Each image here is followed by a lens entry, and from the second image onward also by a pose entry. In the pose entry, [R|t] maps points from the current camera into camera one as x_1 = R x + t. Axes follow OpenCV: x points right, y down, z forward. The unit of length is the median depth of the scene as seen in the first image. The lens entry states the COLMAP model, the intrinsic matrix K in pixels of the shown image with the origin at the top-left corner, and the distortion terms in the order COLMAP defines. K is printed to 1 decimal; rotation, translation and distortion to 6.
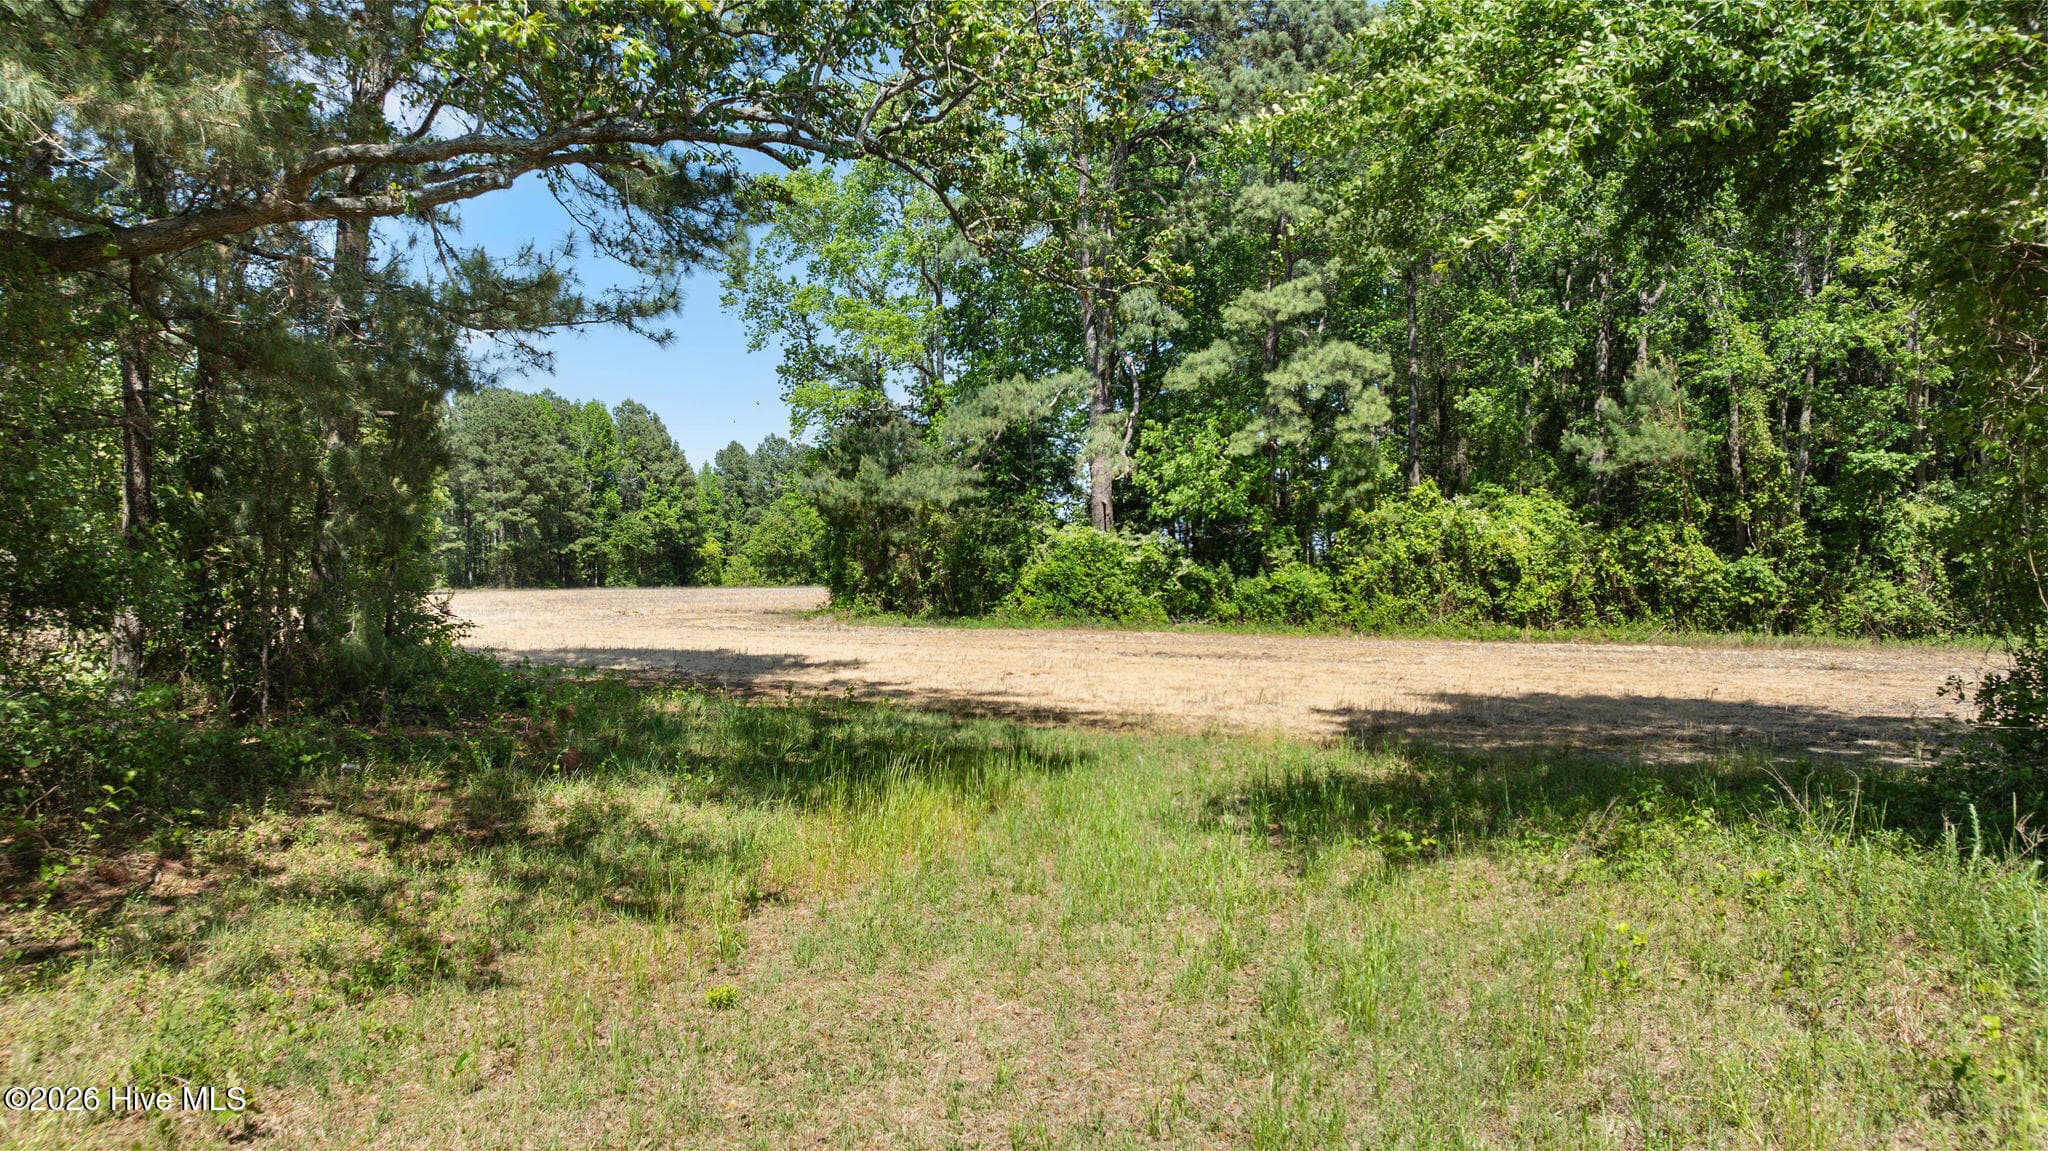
lens RADIAL K [[1452.5, 0, 1031.0], [0, 1452.5, 569.2], [0, 0, 1]] dist [-0.041202, 0.046835]
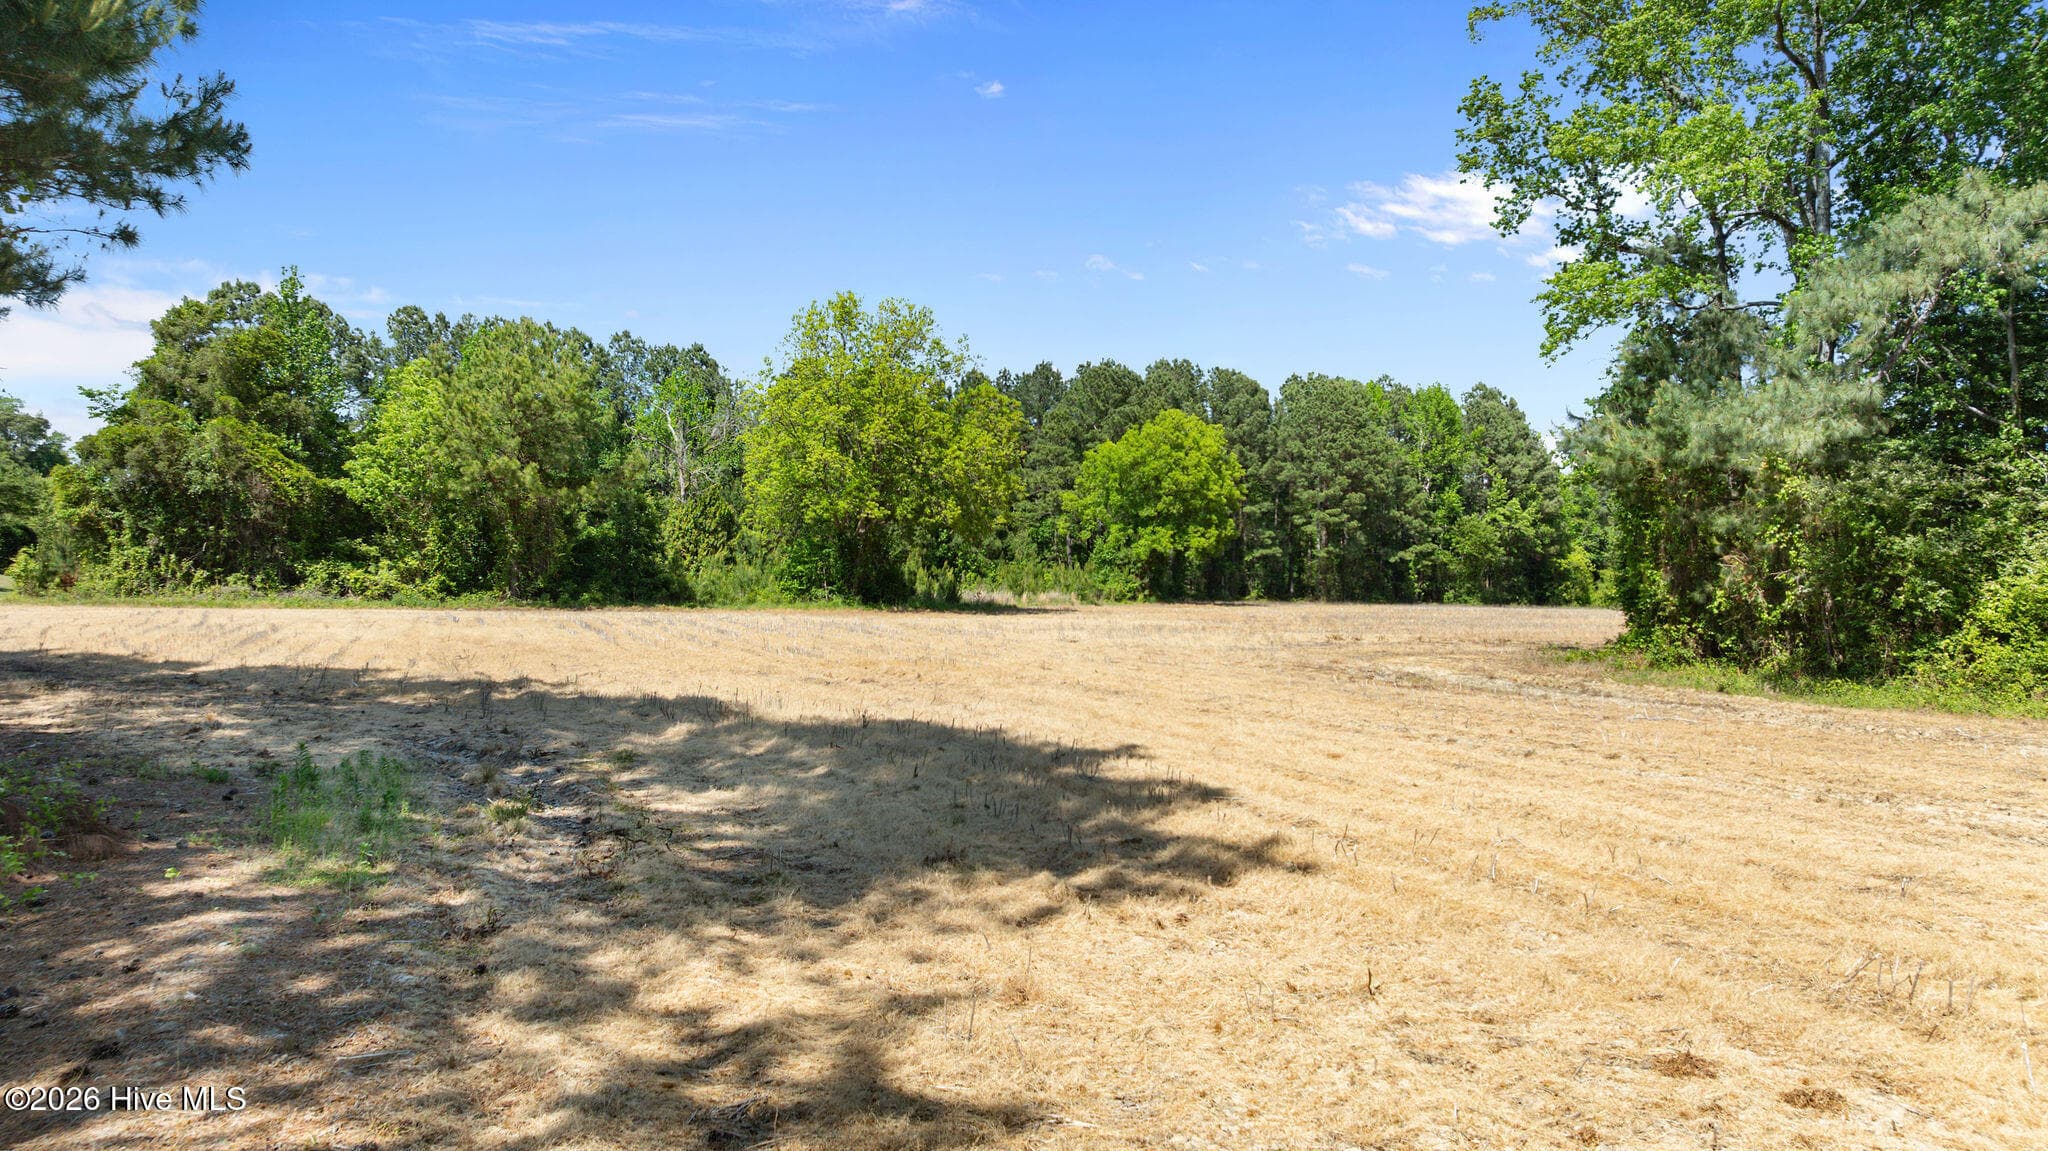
lens RADIAL K [[1470.2, 0, 1044.6], [0, 1470.2, 575.1], [0, 0, 1]] dist [-0.011360, -0.032367]
pose [[0.821543, 0.017378, -0.569882, 0.005485], [-0.021149, 0.999776, -0.000001, 0.001008], [0.569754, 0.012053, 0.821727, 0.166710]]
